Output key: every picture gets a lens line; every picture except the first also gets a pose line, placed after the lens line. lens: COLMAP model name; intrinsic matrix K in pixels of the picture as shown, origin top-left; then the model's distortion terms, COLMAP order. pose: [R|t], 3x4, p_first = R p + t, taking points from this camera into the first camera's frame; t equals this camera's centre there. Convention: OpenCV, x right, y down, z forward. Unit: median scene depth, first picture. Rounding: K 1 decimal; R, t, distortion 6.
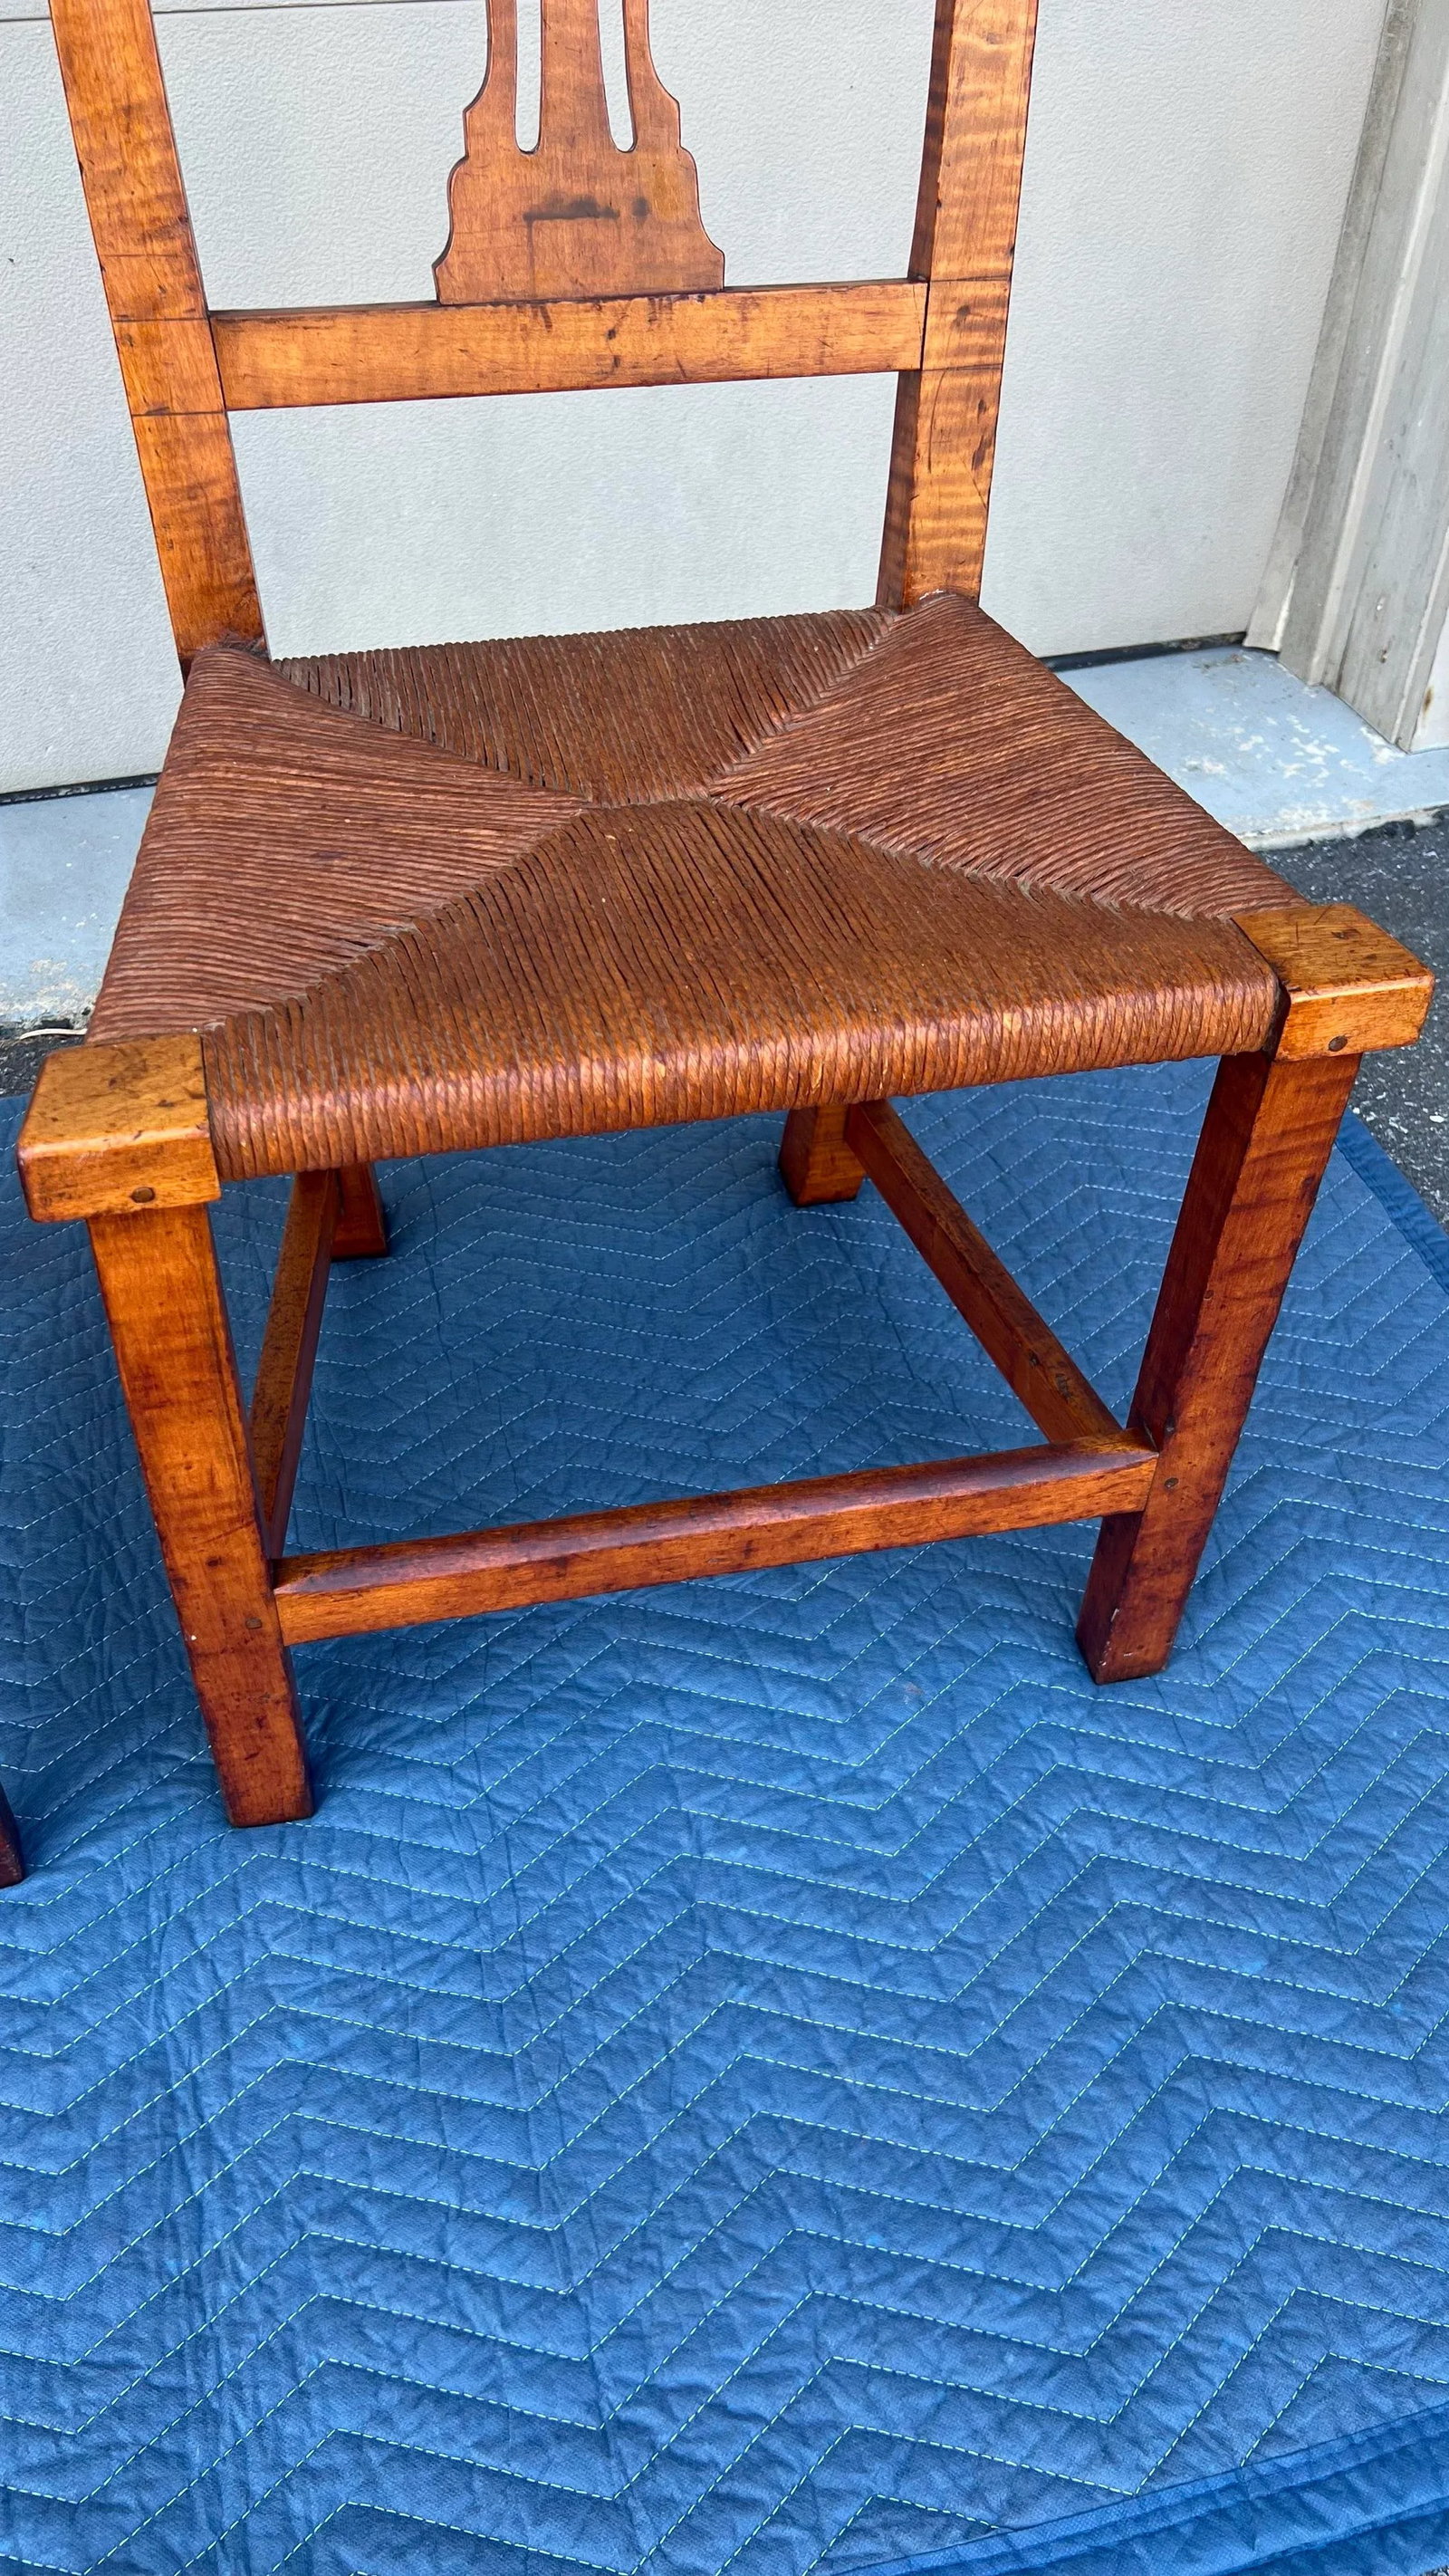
lens RADIAL K [[1989.8, 0, 717.2], [0, 1989.8, 1308.4], [0, 0, 1]] dist [0.054764, -0.062037]
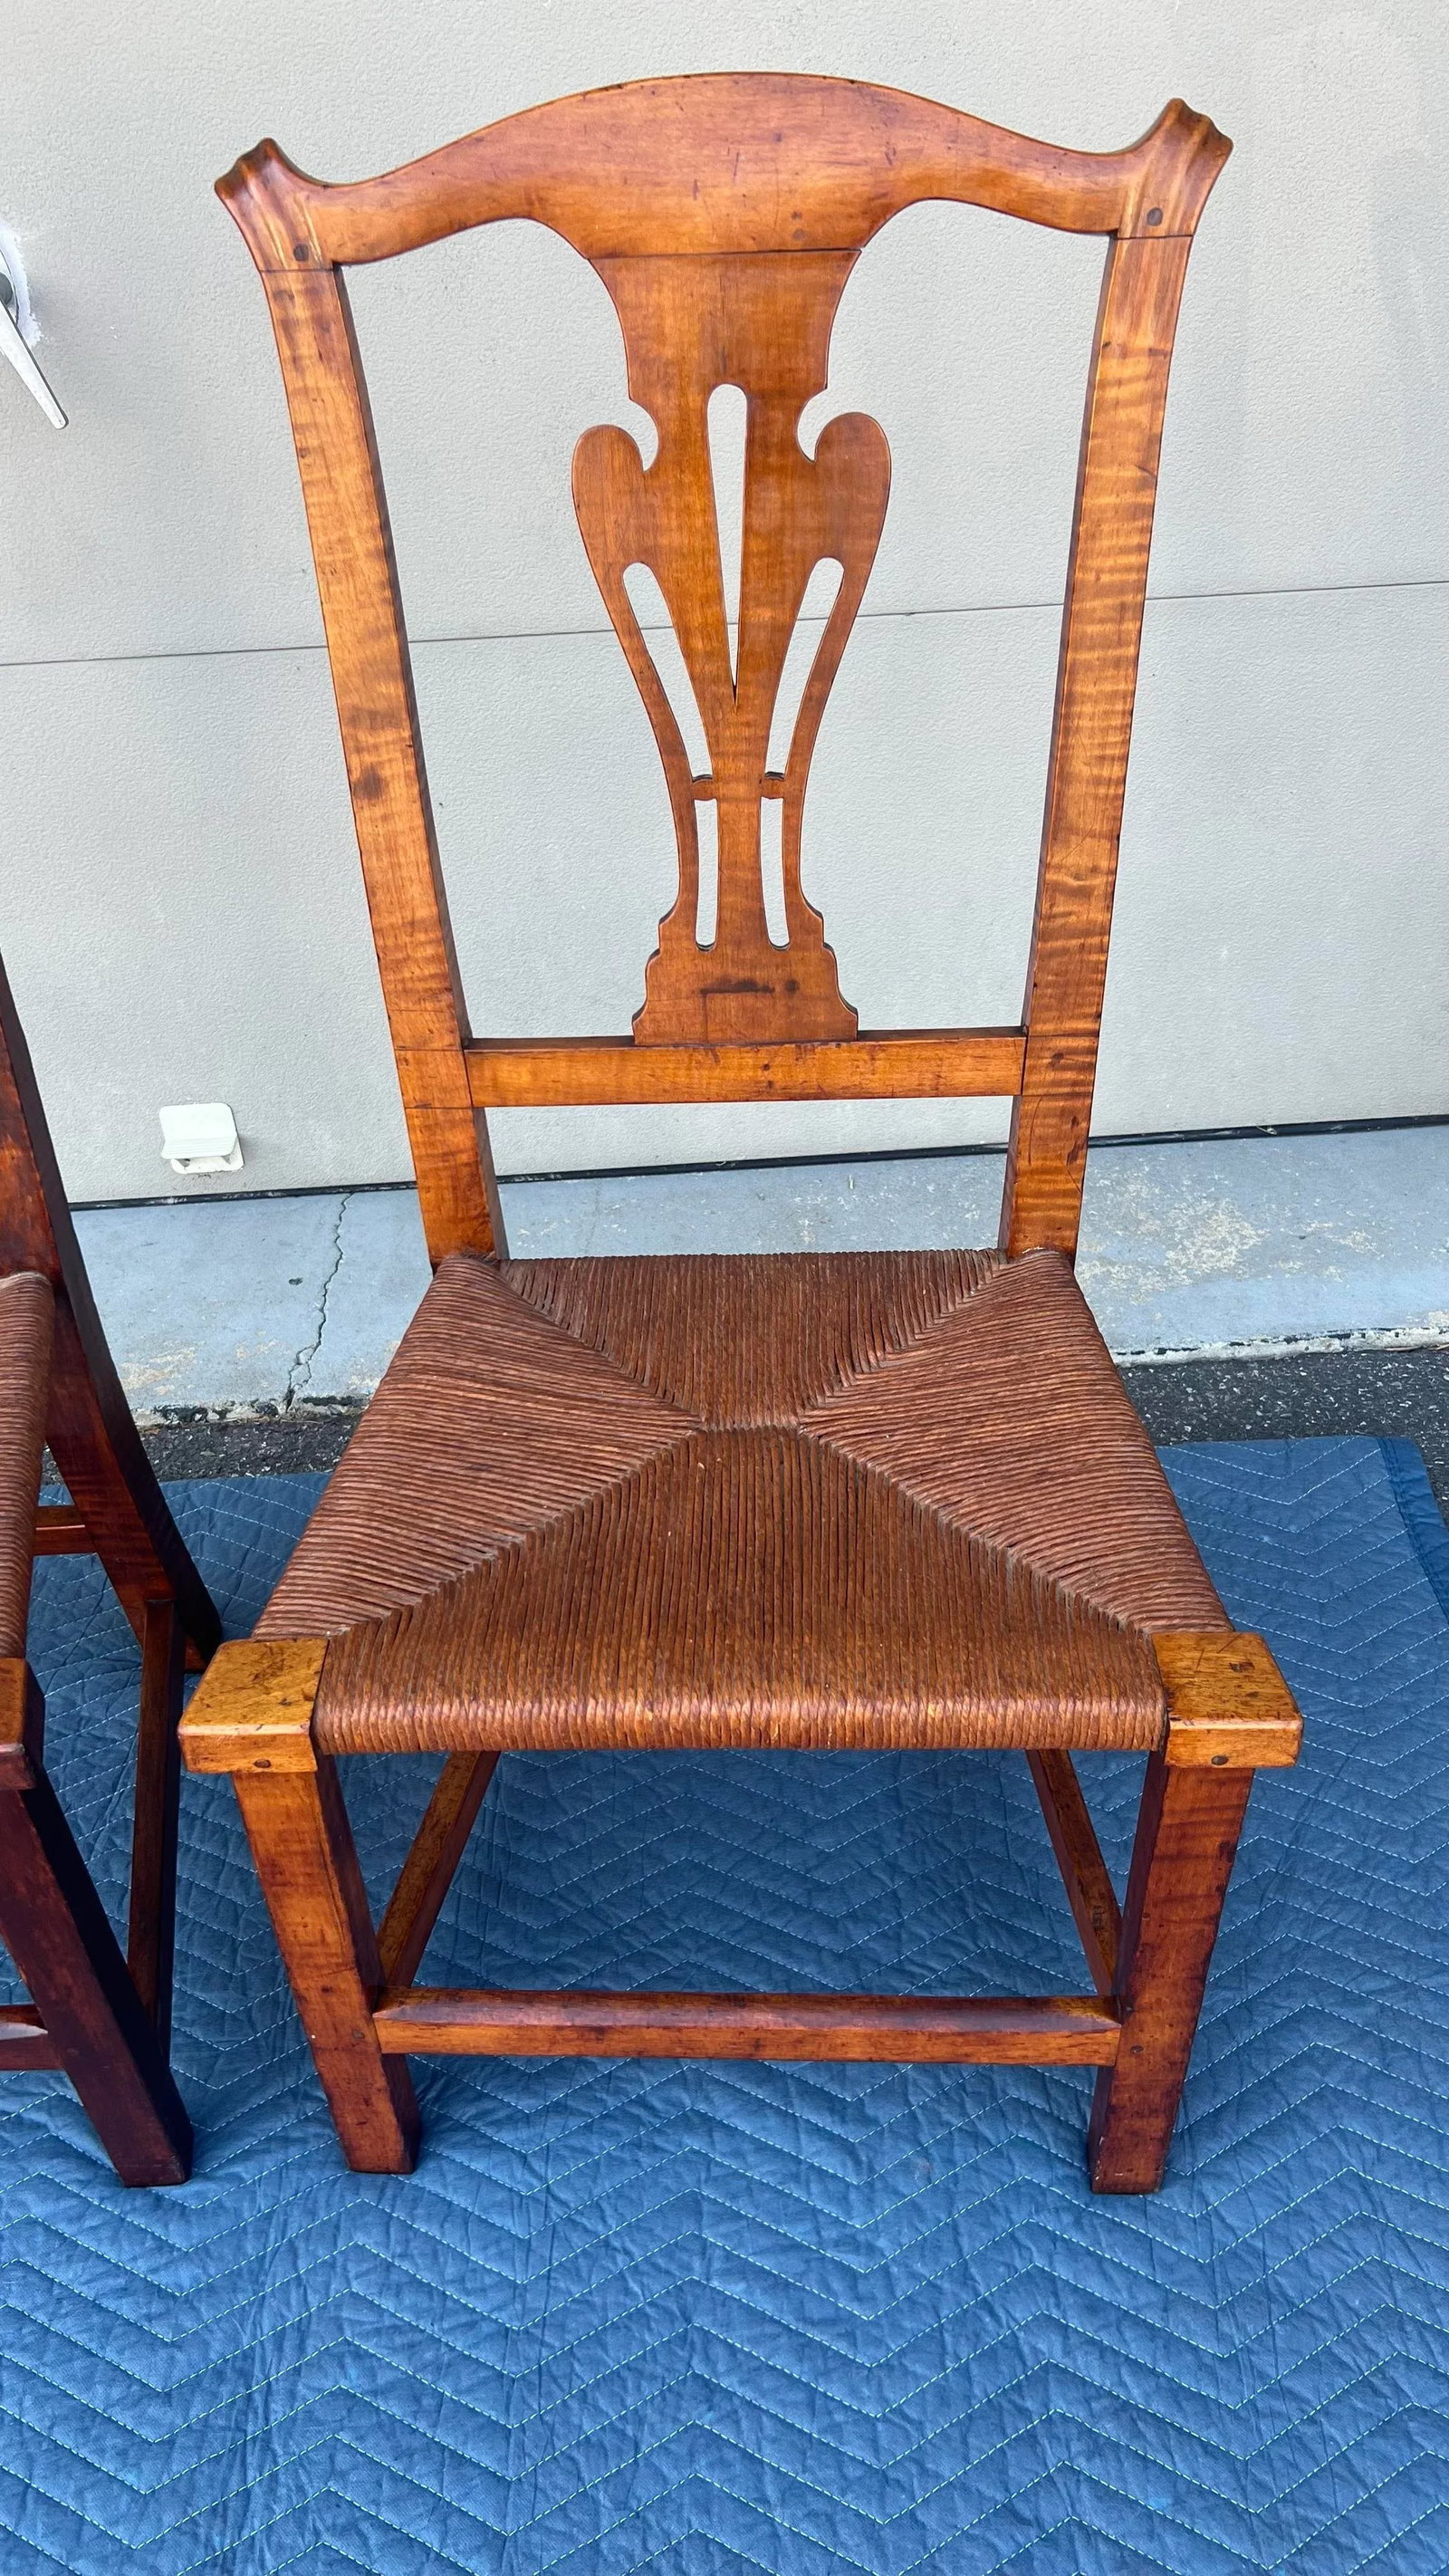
lens RADIAL K [[1989.8, 0, 719.1], [0, 1989.8, 1296.5], [0, 0, 1]] dist [0.054764, -0.062037]
pose [[0.964140, 0.113260, -0.240012, 0.242476], [-0.131737, 0.989323, -0.062340, -0.256877], [0.230389, 0.091723, 0.968766, -0.230819]]
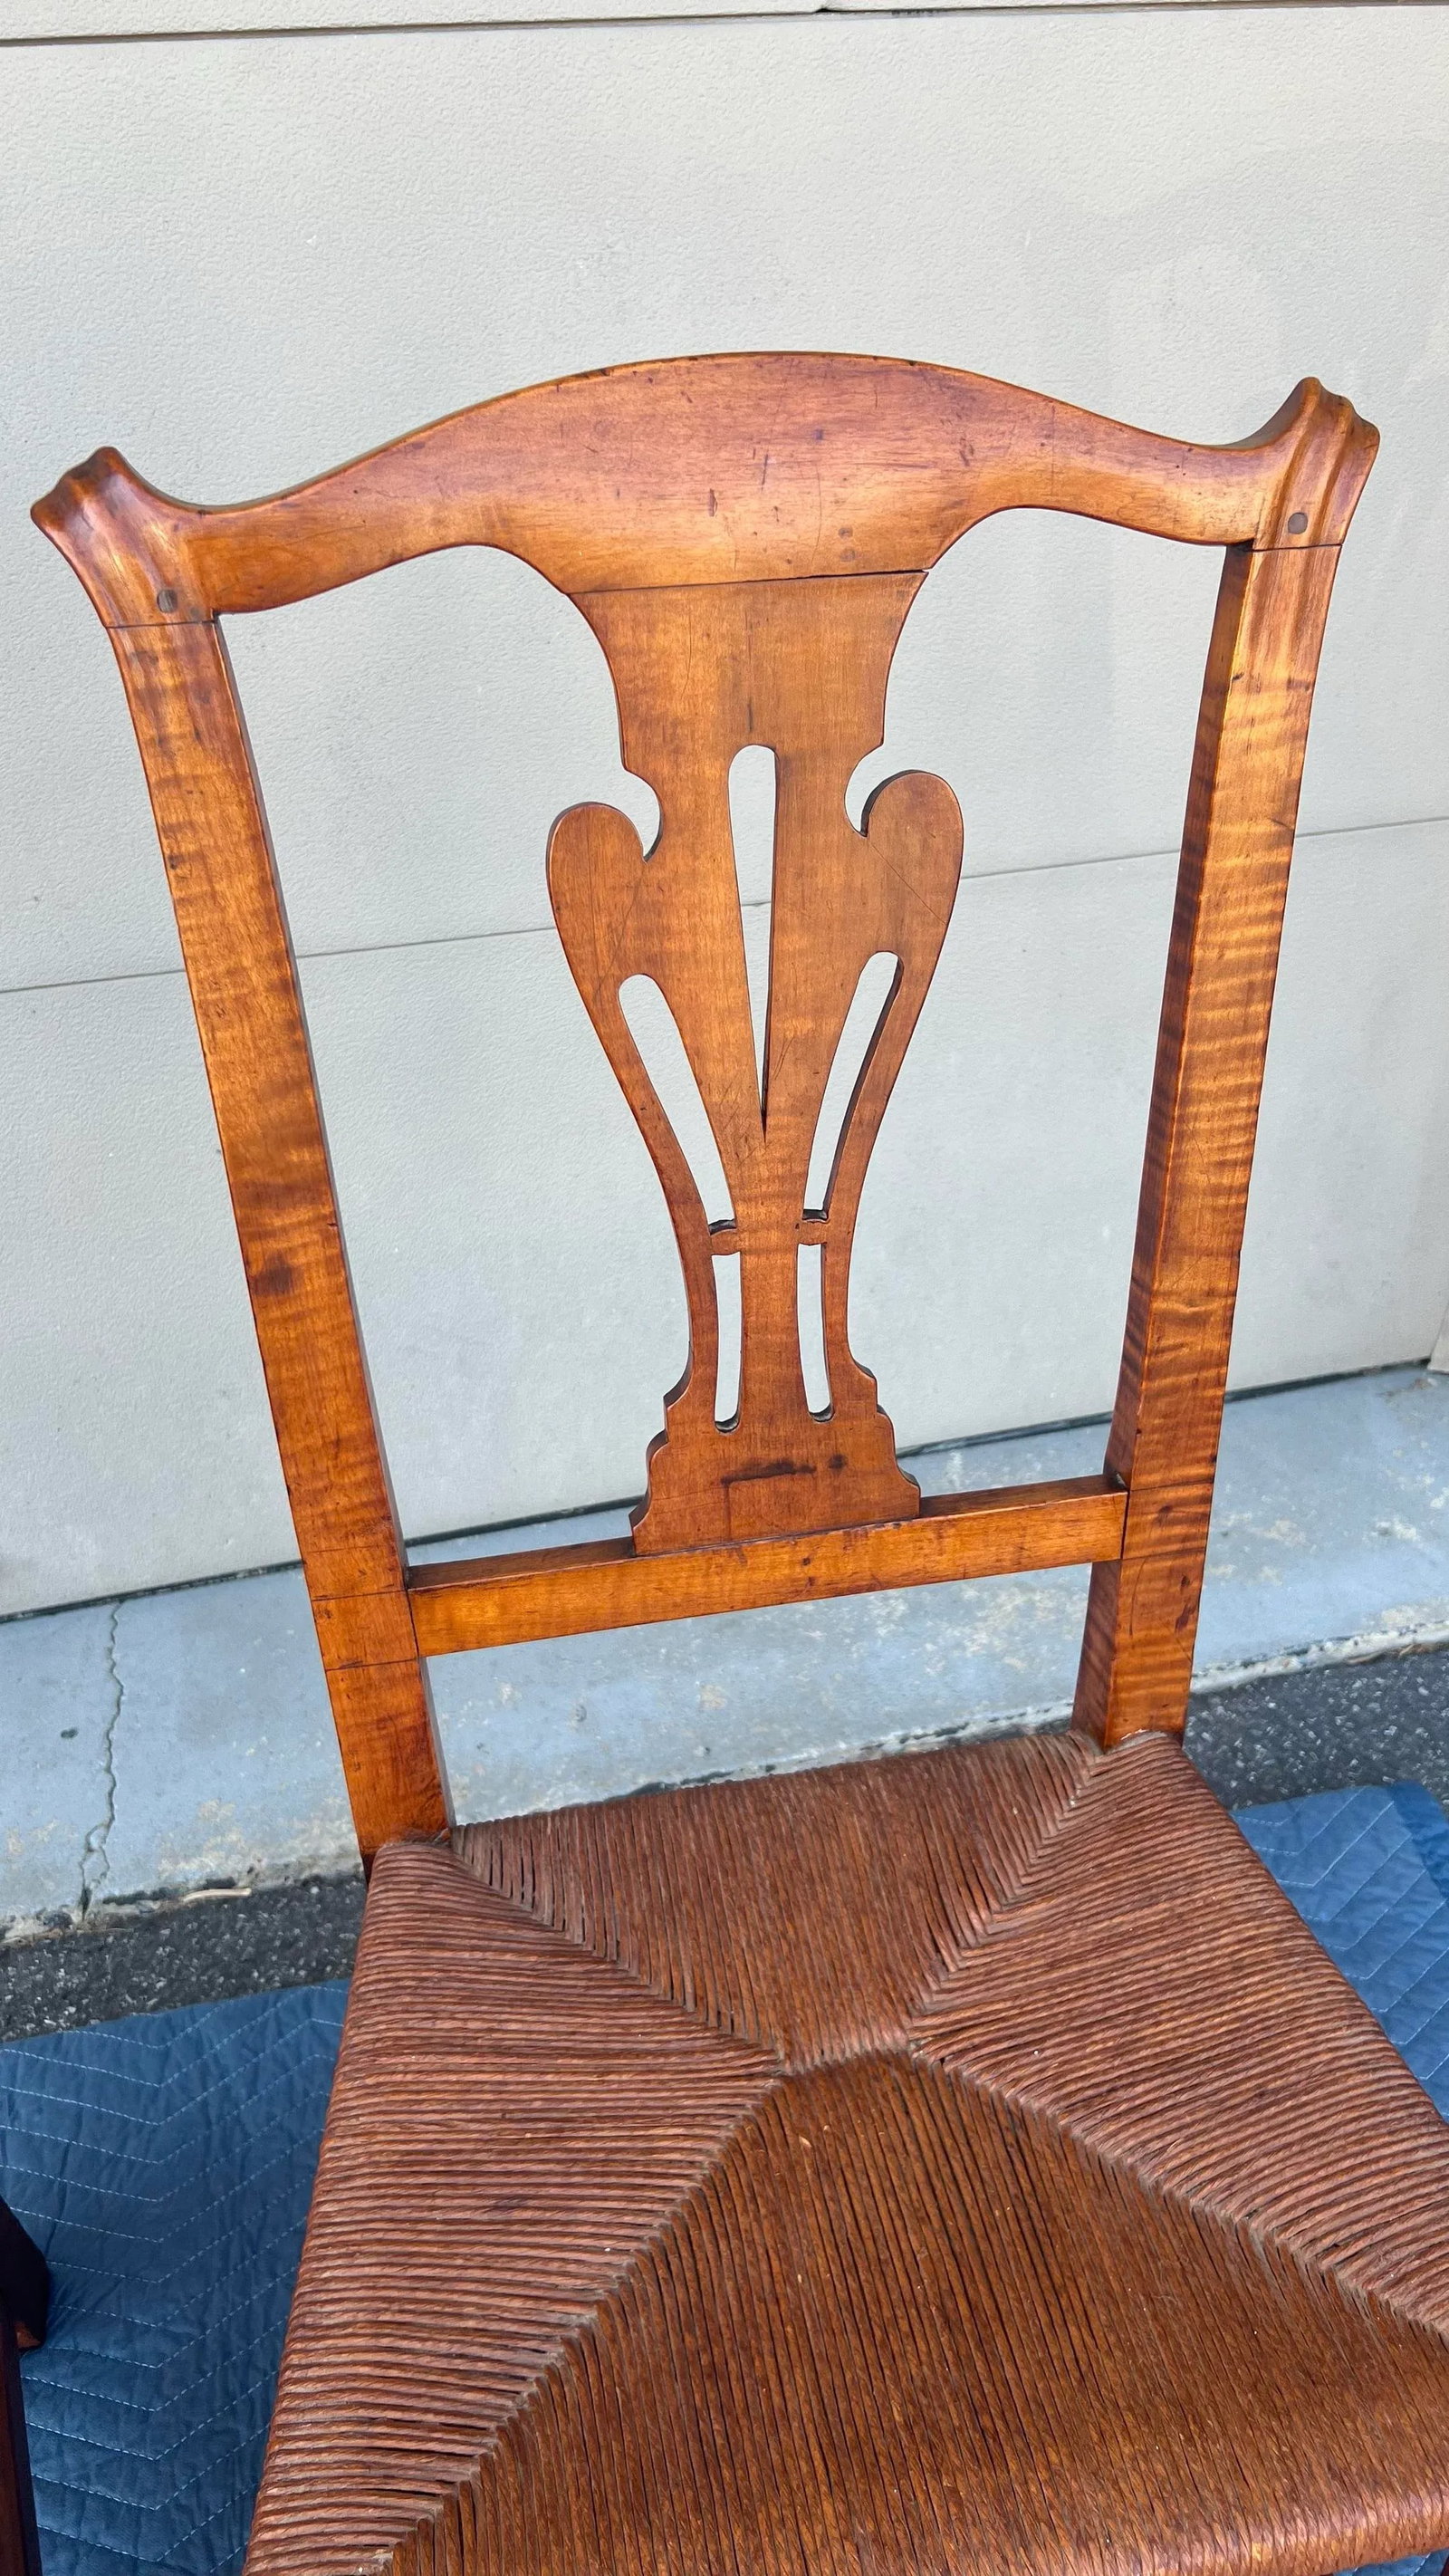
lens RADIAL K [[1989.8, 0, 727.7], [0, 1989.8, 1293.0], [0, 0, 1]] dist [0.054764, -0.062037]
pose [[0.997552, 0.001011, -0.069917, -0.023193], [-0.011551, 0.988541, -0.150509, -0.471043], [0.068964, 0.150948, 0.986133, 0.009444]]
